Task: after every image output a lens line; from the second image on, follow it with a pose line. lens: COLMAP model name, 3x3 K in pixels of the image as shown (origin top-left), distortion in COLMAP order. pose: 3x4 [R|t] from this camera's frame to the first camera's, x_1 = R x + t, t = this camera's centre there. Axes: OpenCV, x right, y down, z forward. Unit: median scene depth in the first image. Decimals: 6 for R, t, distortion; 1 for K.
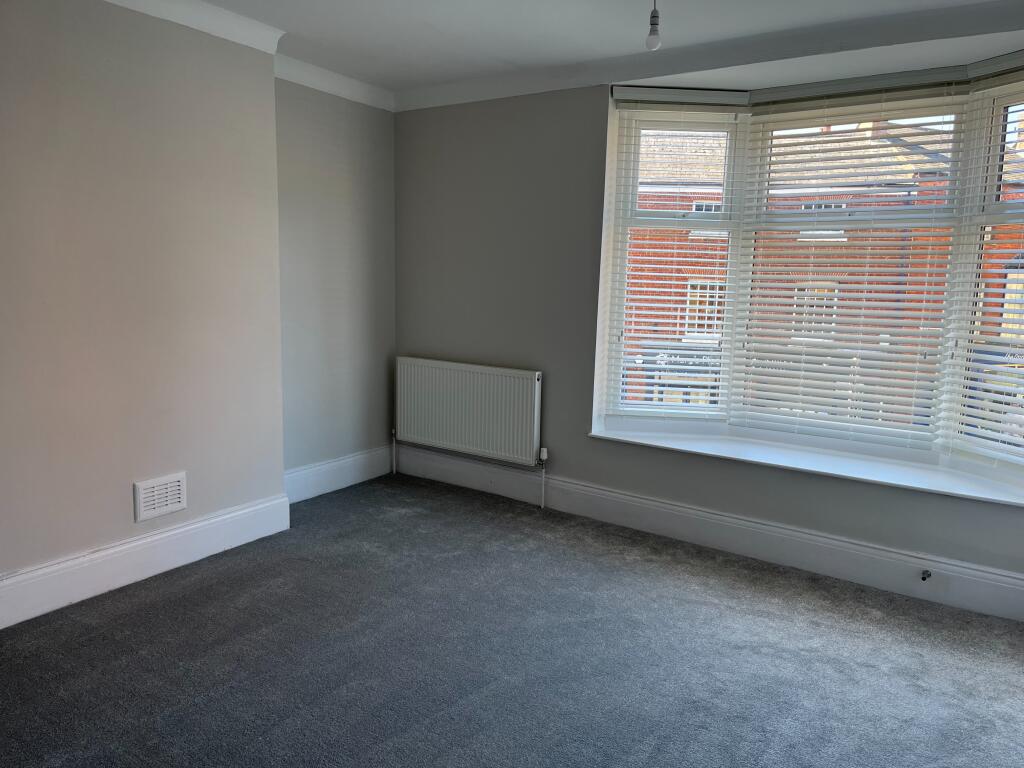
lens RADIAL K [[795.4, 0, 506.8], [0, 795.4, 376.2], [0, 0, 1]] dist [0.002109, -0.010239]
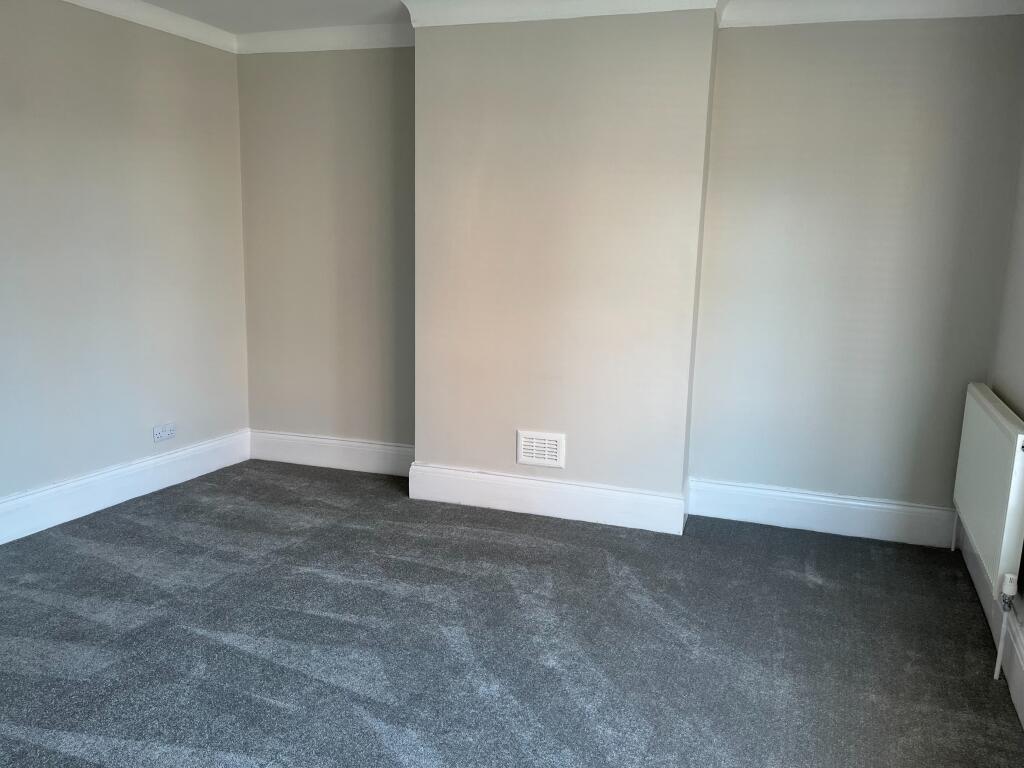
lens RADIAL K [[795.4, 0, 508.6], [0, 795.4, 388.8], [0, 0, 1]] dist [0.002109, -0.010239]
pose [[0.213334, 0.164643, -0.963006, 0.612313], [-0.145411, 0.980070, 0.135347, -0.077184], [0.966097, 0.111157, 0.233023, 0.665016]]
